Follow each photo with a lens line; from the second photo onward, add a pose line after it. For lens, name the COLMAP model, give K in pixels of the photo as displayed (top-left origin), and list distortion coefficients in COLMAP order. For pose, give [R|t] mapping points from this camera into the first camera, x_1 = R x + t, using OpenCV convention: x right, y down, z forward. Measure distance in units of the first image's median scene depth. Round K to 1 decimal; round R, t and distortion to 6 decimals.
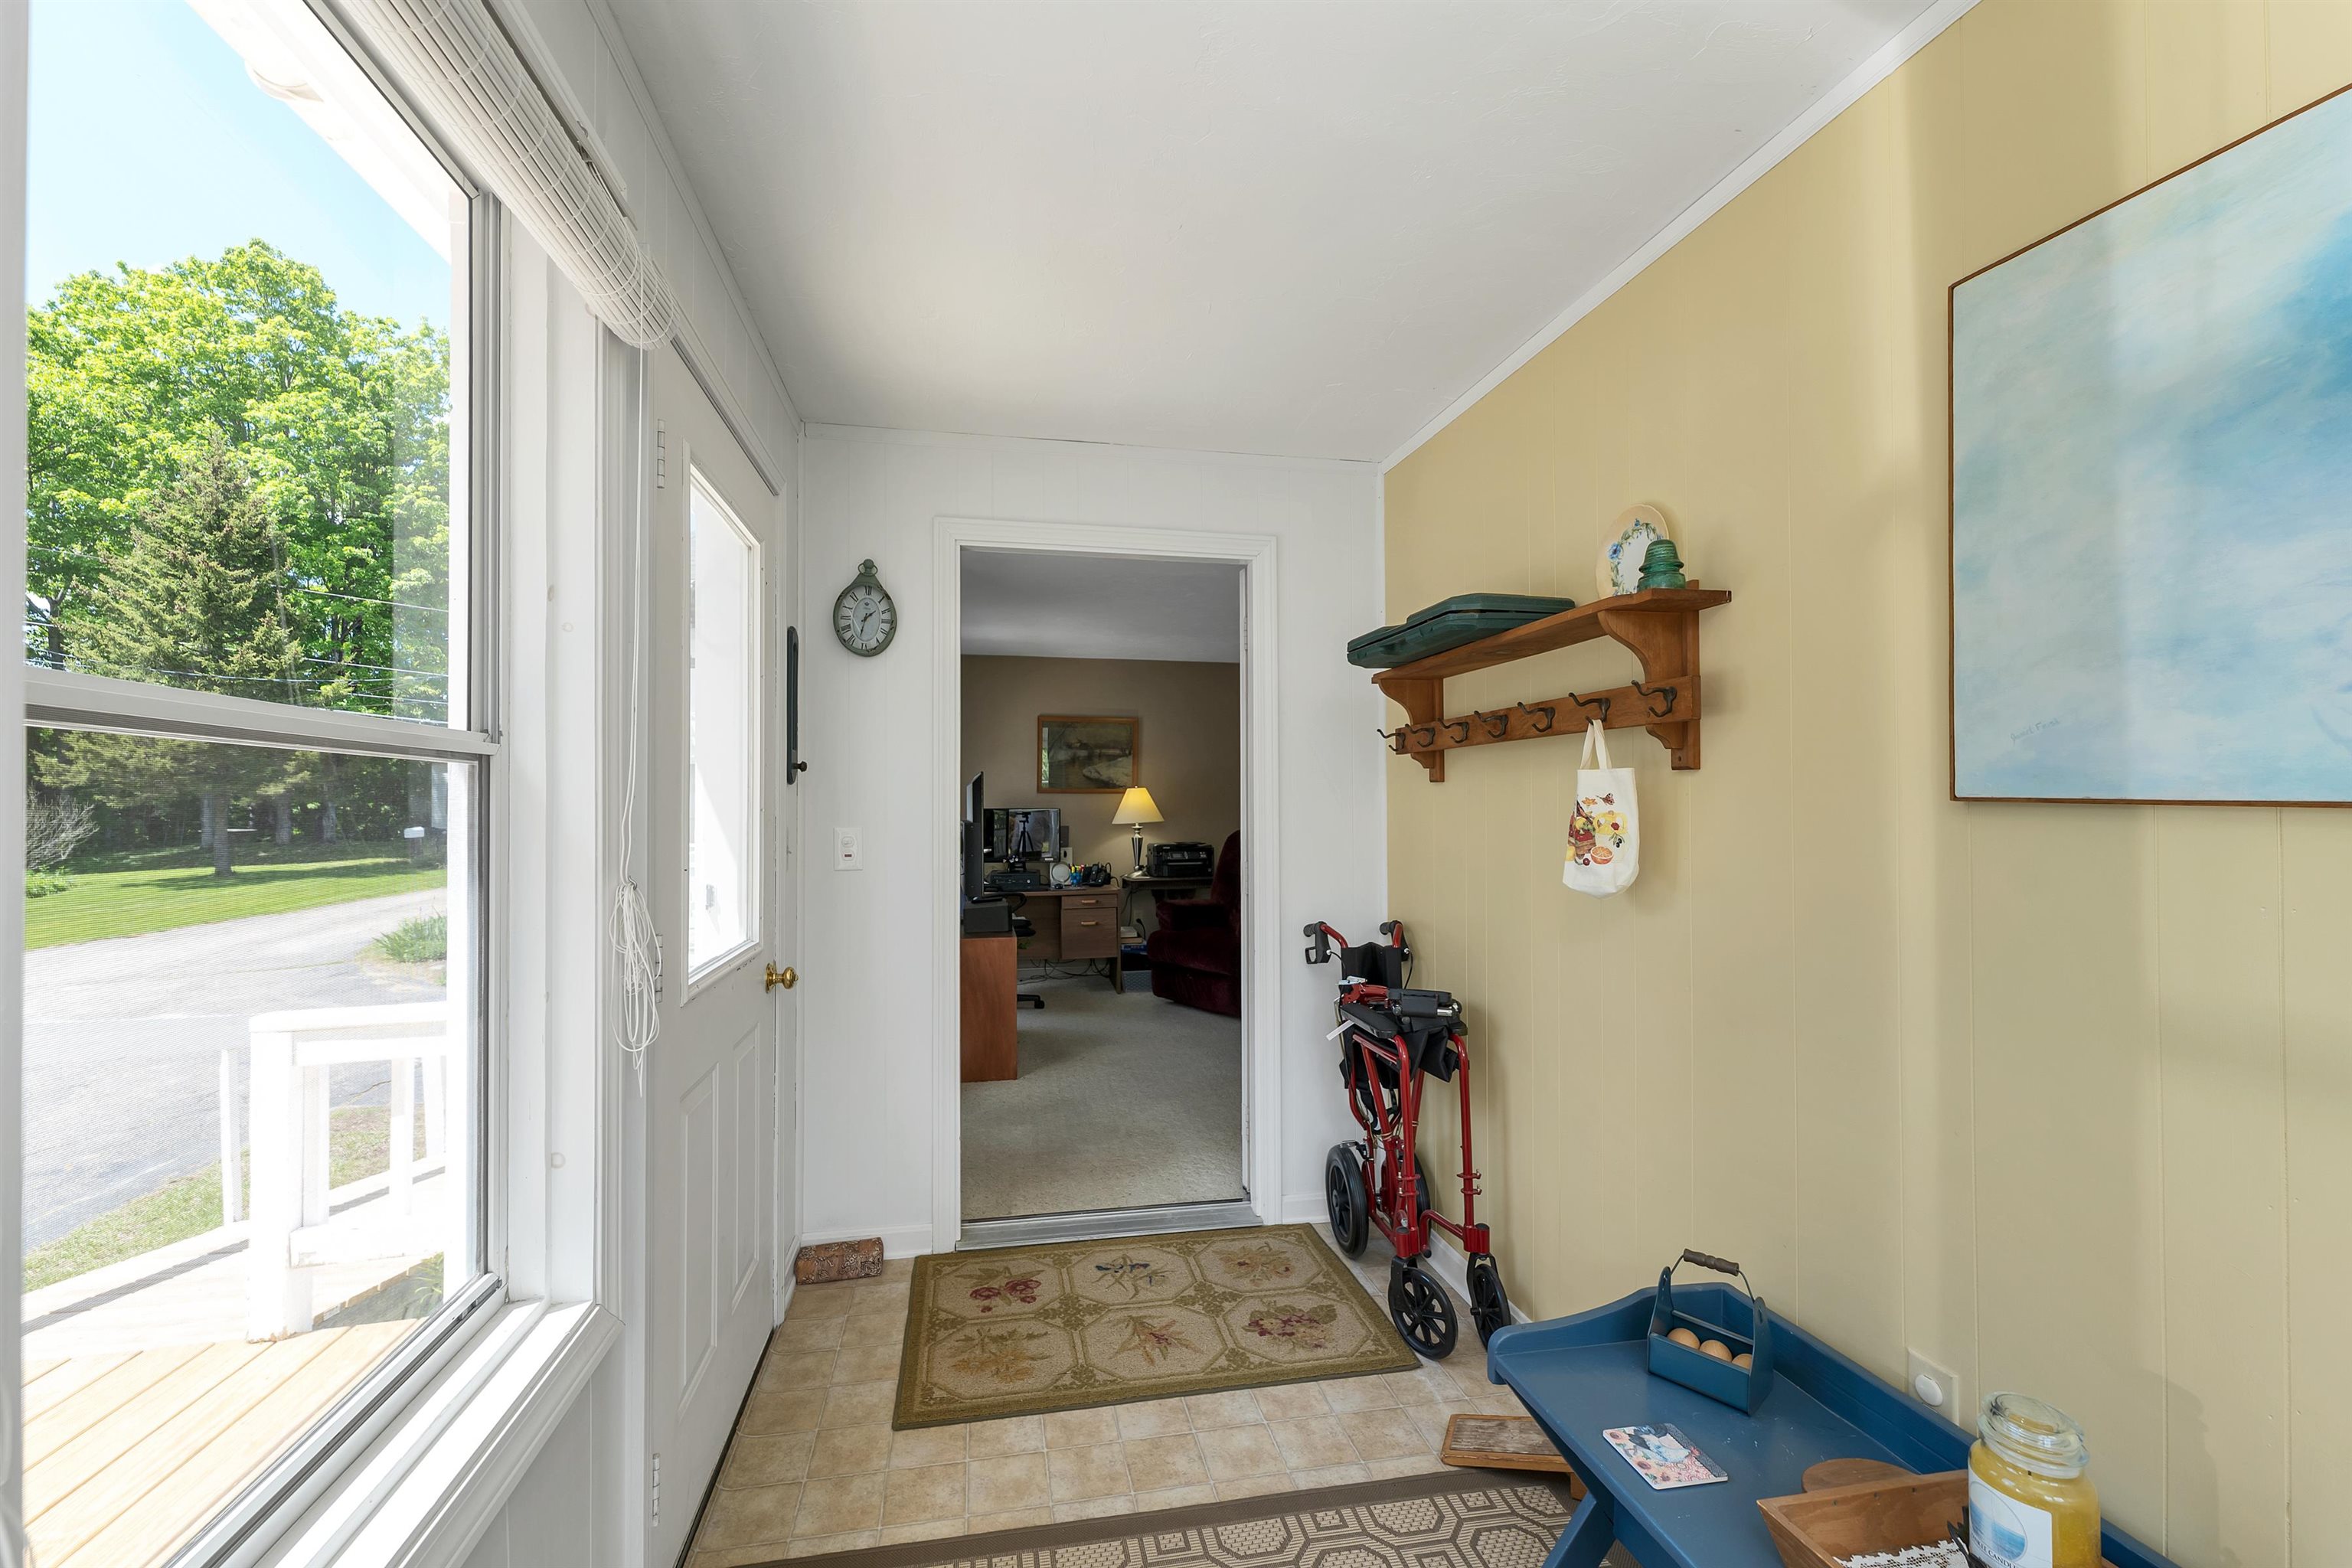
lens RADIAL K [[979.3, 0, 1158.4], [0, 979.3, 794.6], [0, 0, 1]] dist [-0.003086, 0.000109]
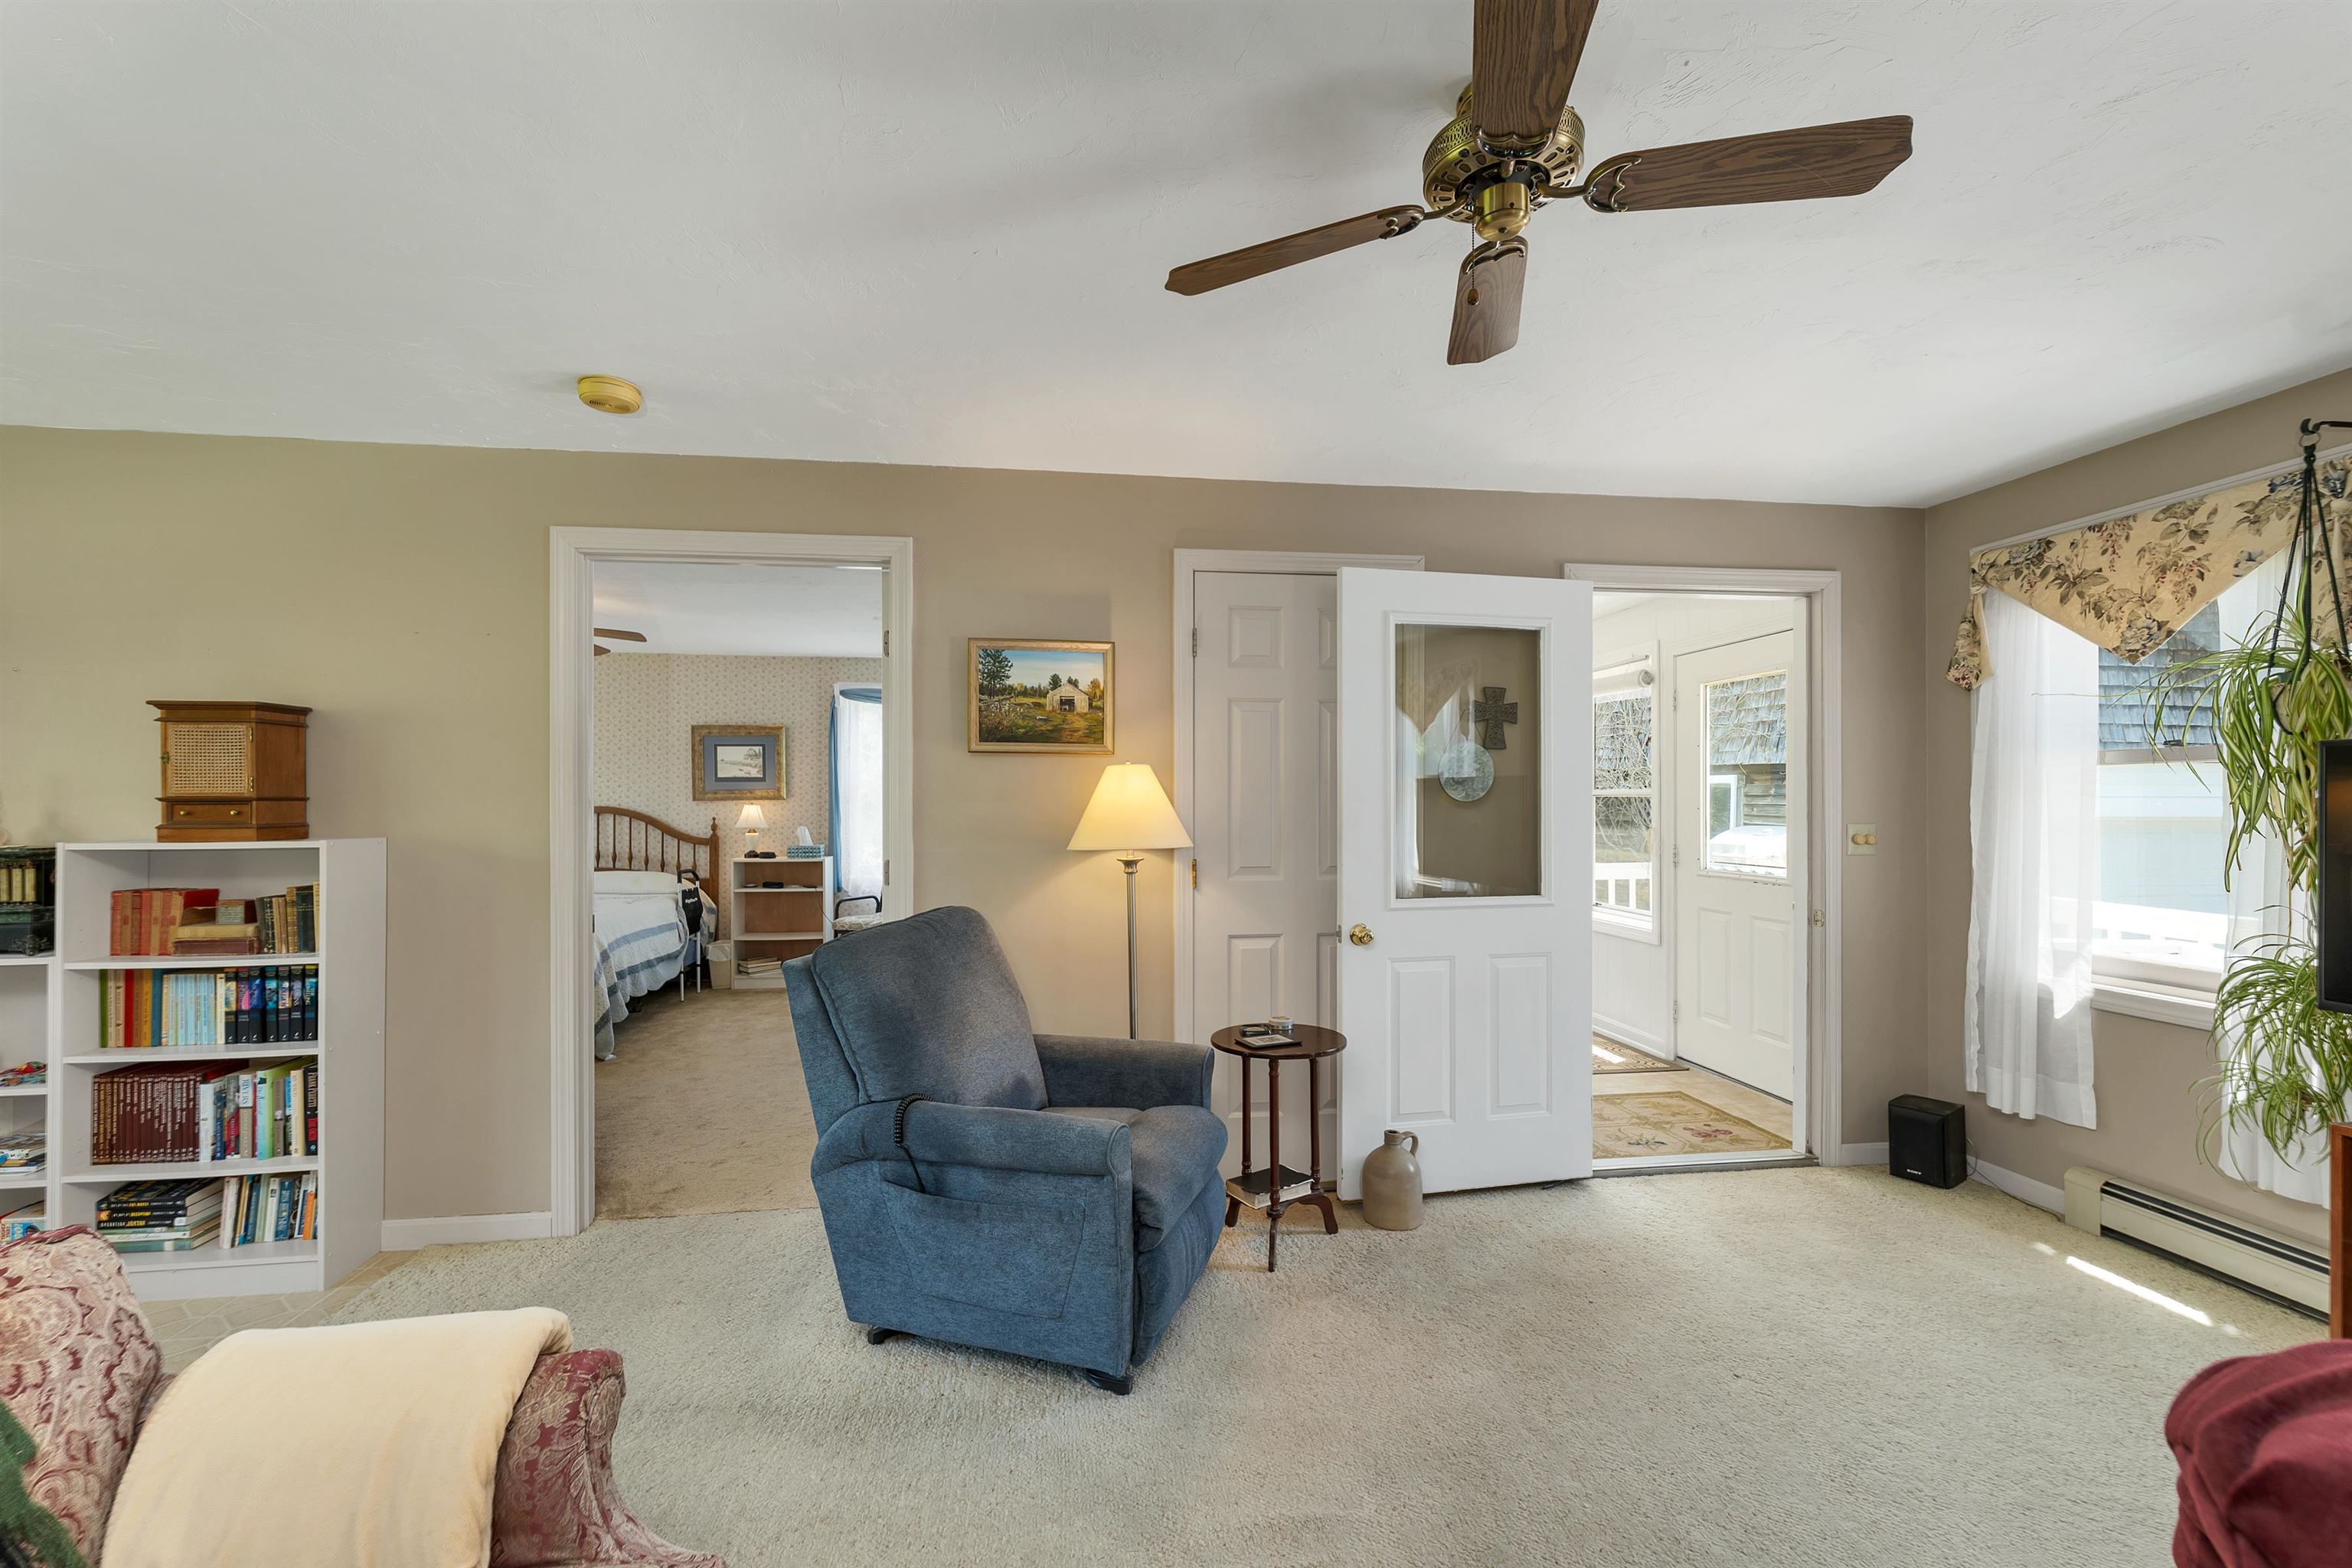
lens RADIAL K [[979.3, 0, 1158.4], [0, 979.3, 794.6], [0, 0, 1]] dist [-0.003086, 0.000109]
pose [[-0.996924, -0.001000, 0.078368, 0.600842], [-0.002602, 0.999790, -0.020341, 0.019406], [-0.078331, -0.020483, -0.996717, 2.698864]]
